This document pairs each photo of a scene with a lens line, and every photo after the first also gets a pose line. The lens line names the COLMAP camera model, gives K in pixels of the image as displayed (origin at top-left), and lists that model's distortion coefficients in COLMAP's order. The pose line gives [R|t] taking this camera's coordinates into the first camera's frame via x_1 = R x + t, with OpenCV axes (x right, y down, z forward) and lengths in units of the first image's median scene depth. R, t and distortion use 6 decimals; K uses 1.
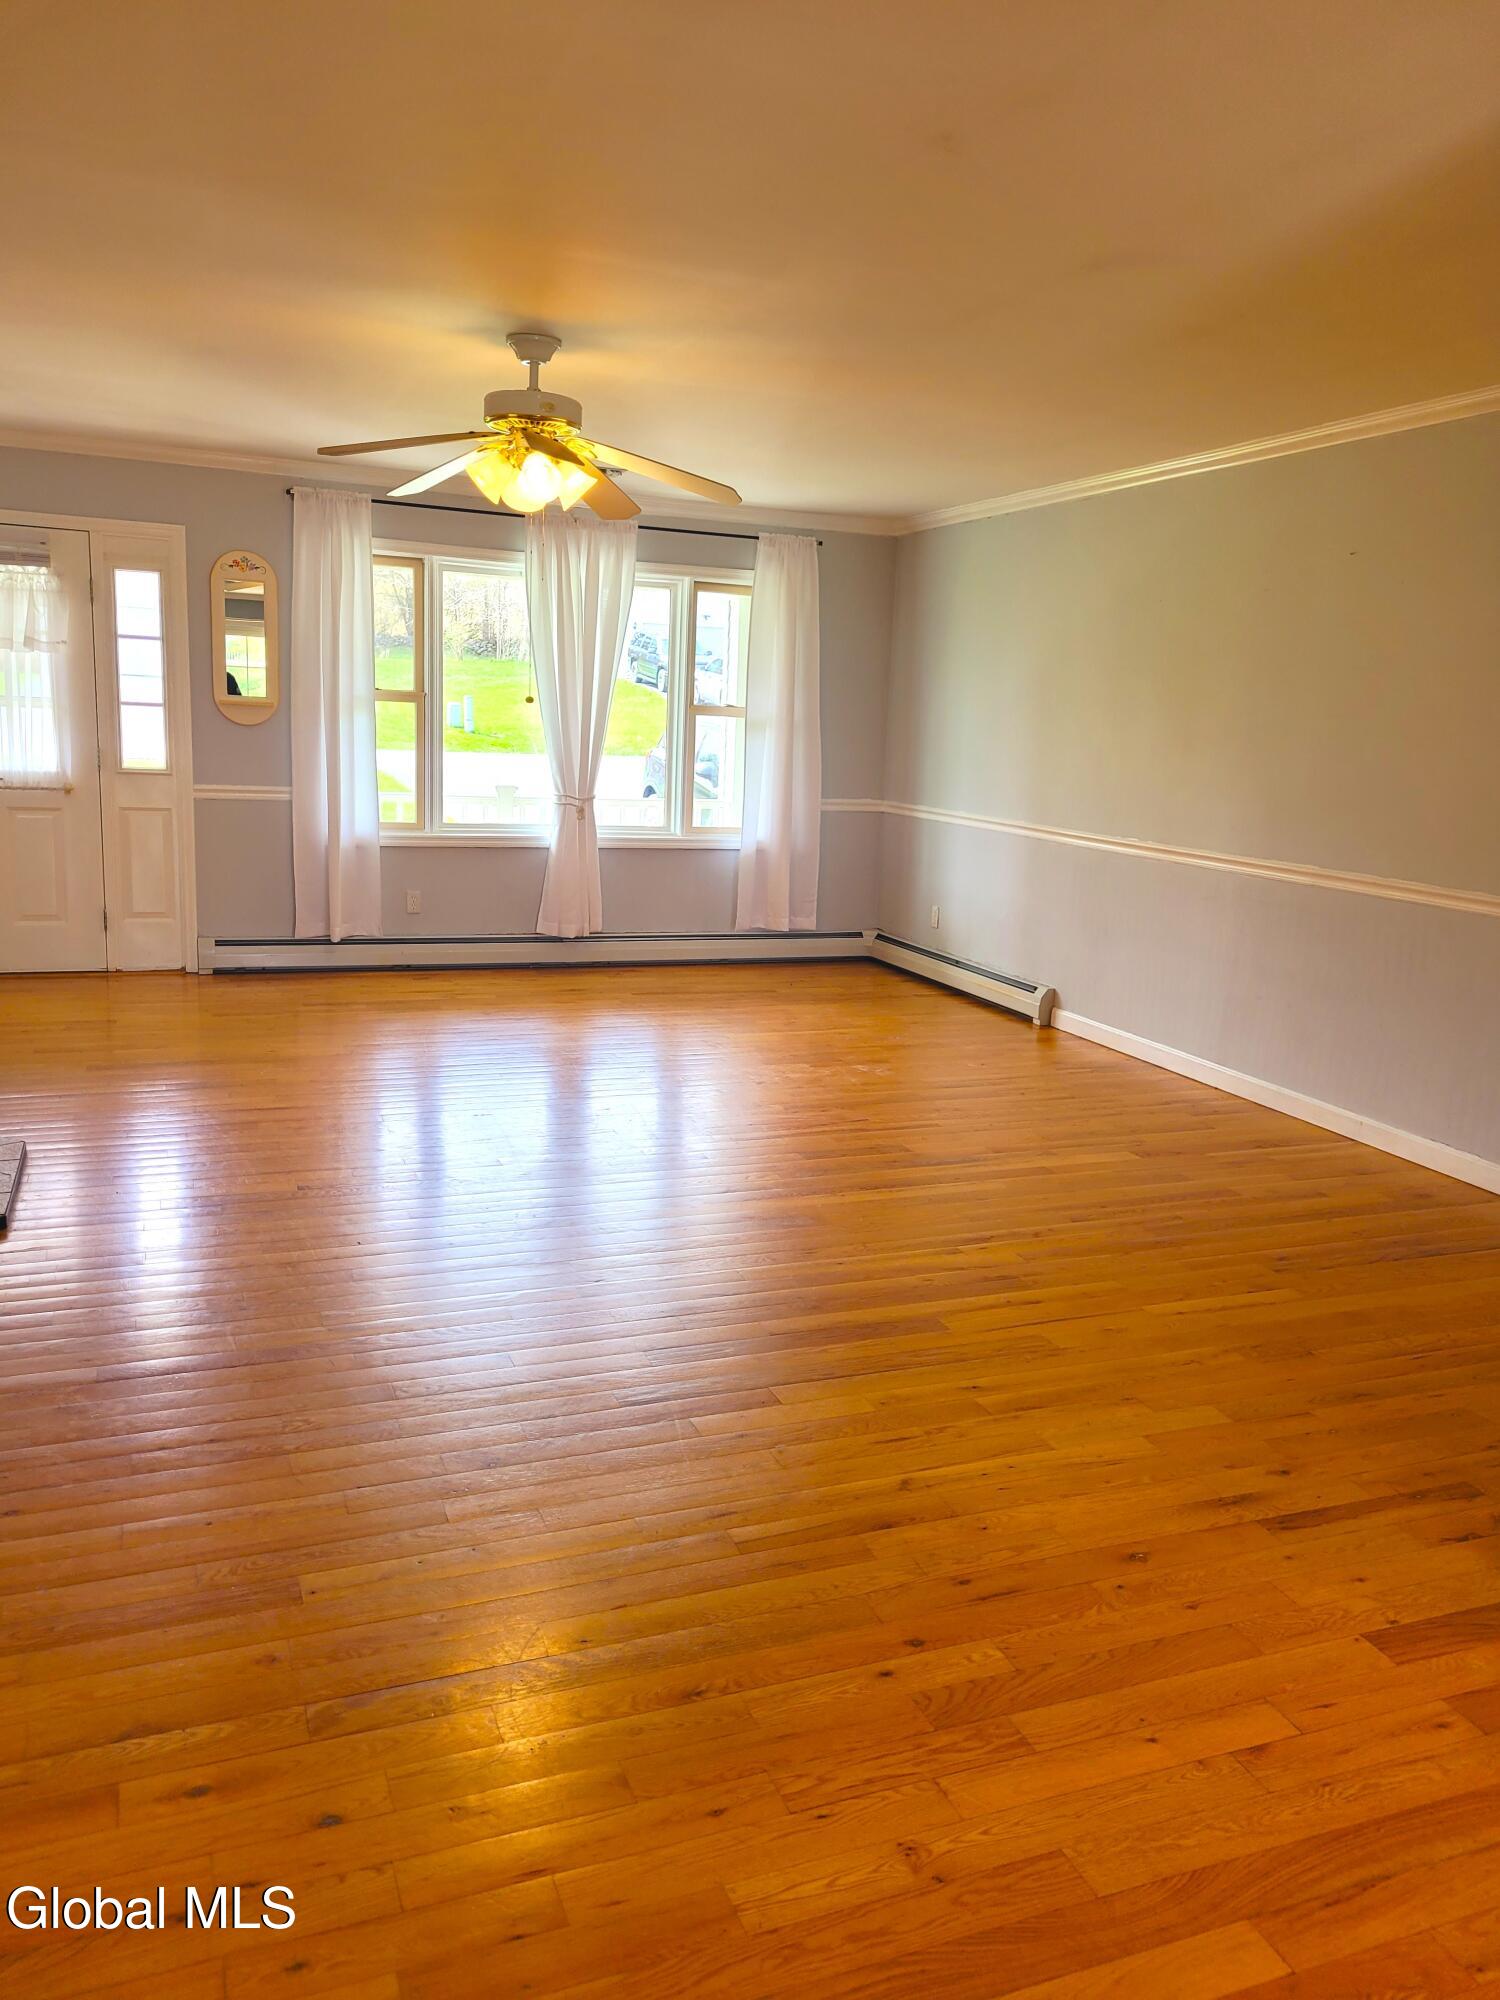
lens RADIAL K [[1507.1, 0, 759.4], [0, 1507.1, 989.2], [0, 0, 1]] dist [0.046556, -0.029431]
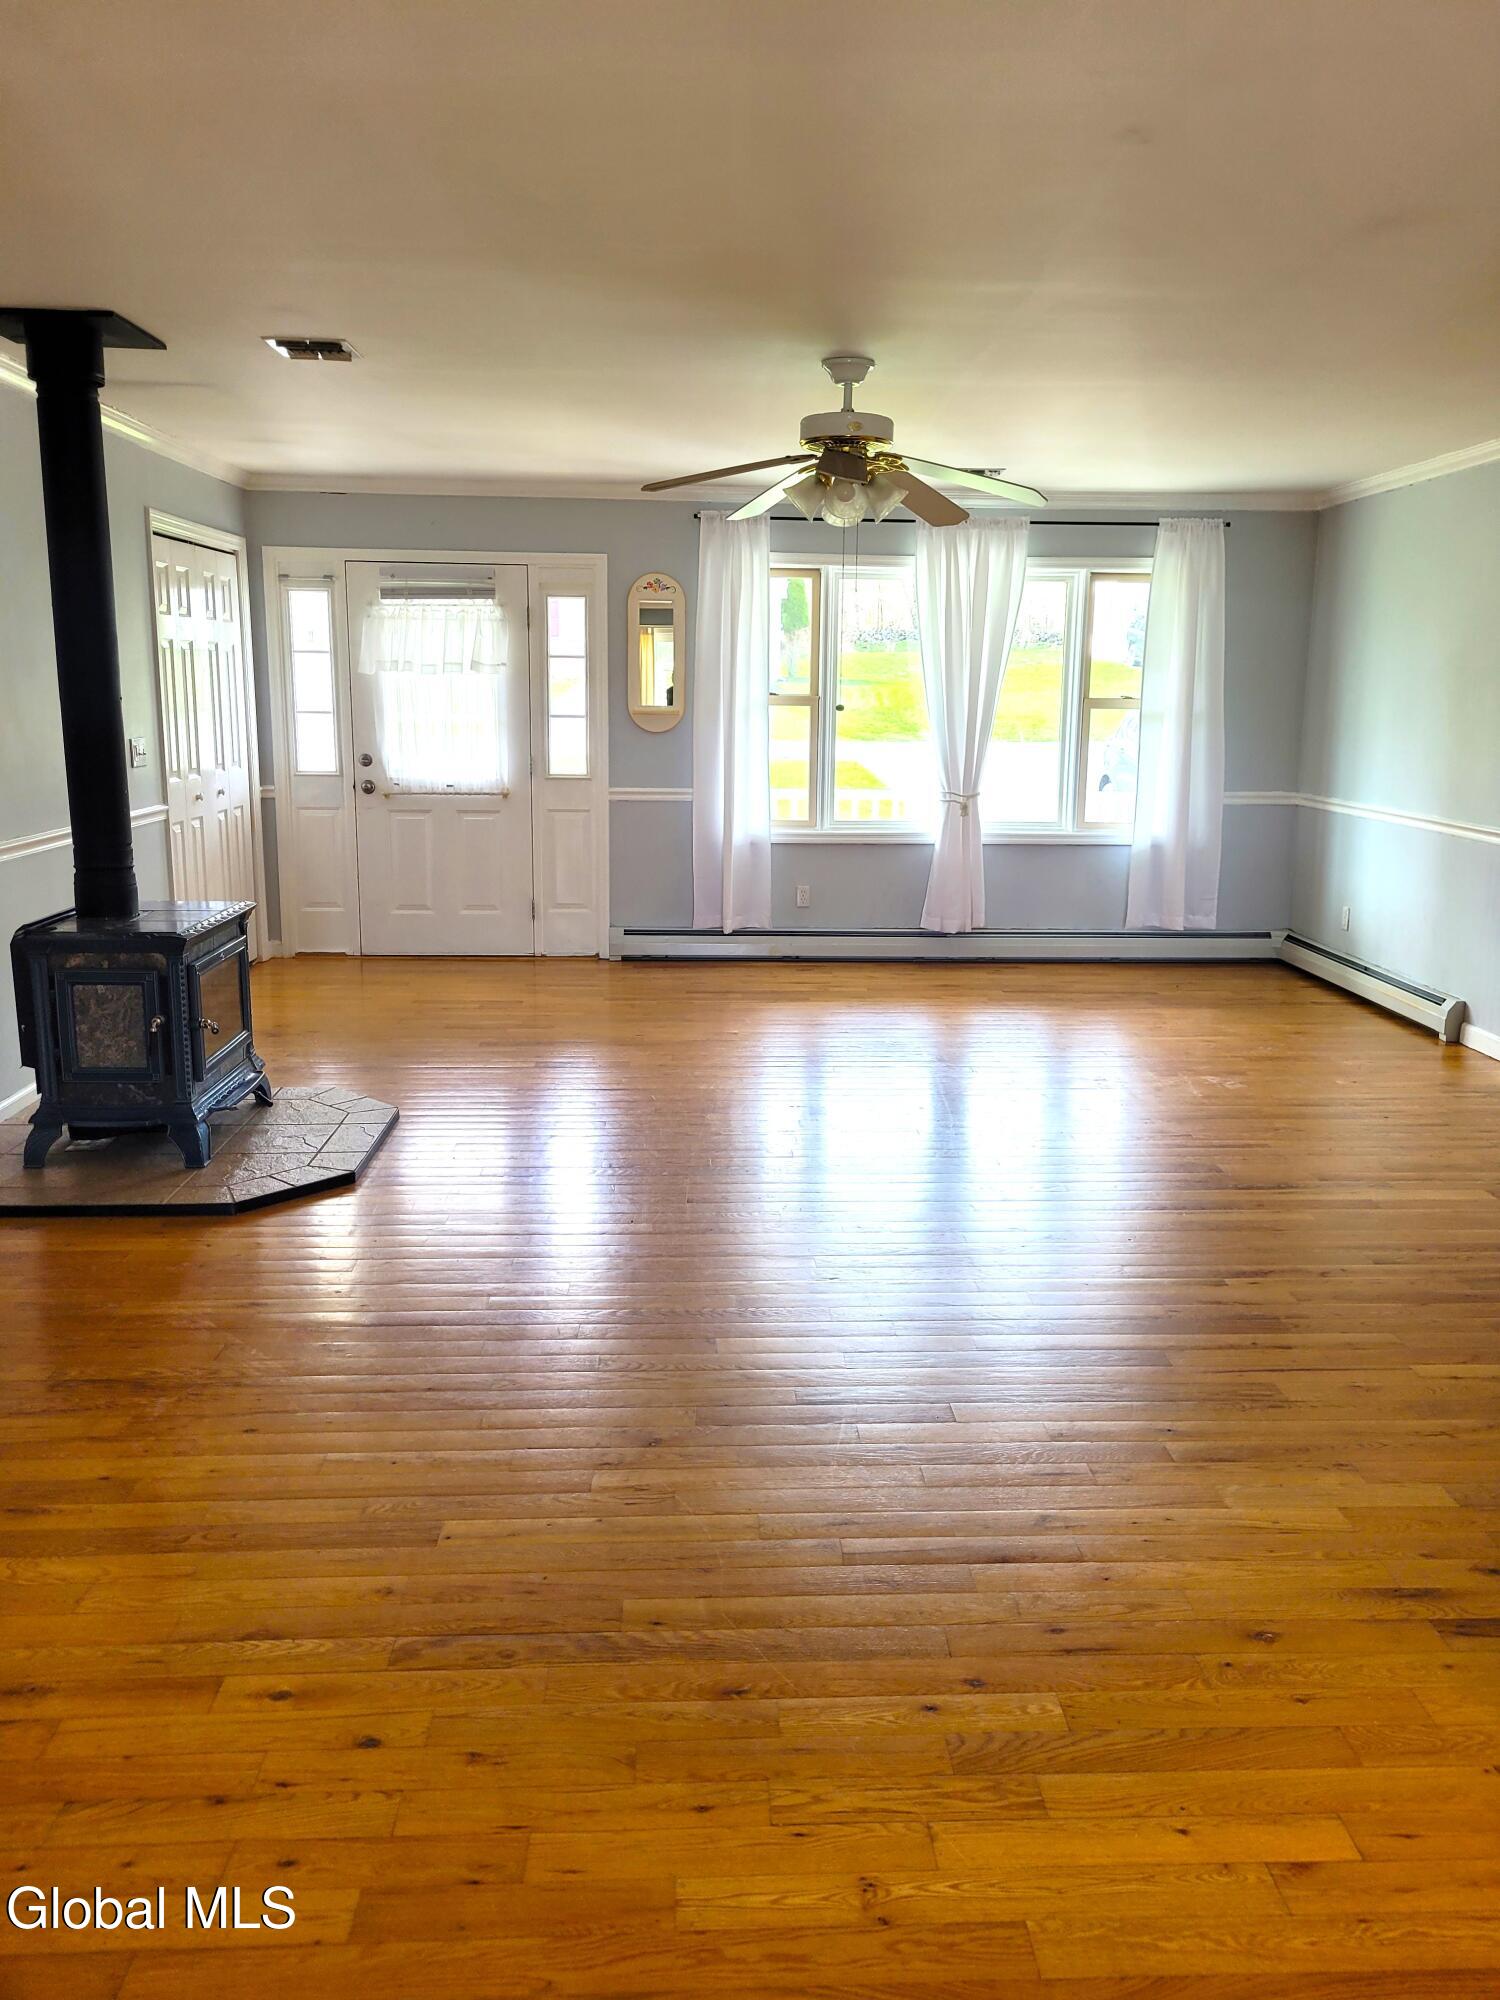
lens RADIAL K [[1507.1, 0, 759.6], [0, 1507.1, 946.9], [0, 0, 1]] dist [0.046556, -0.029431]
pose [[0.945700, 0.022420, -0.324265, 0.146723], [-0.028530, 0.999493, -0.014100, -0.013104], [0.323785, 0.022586, 0.945861, 0.010108]]
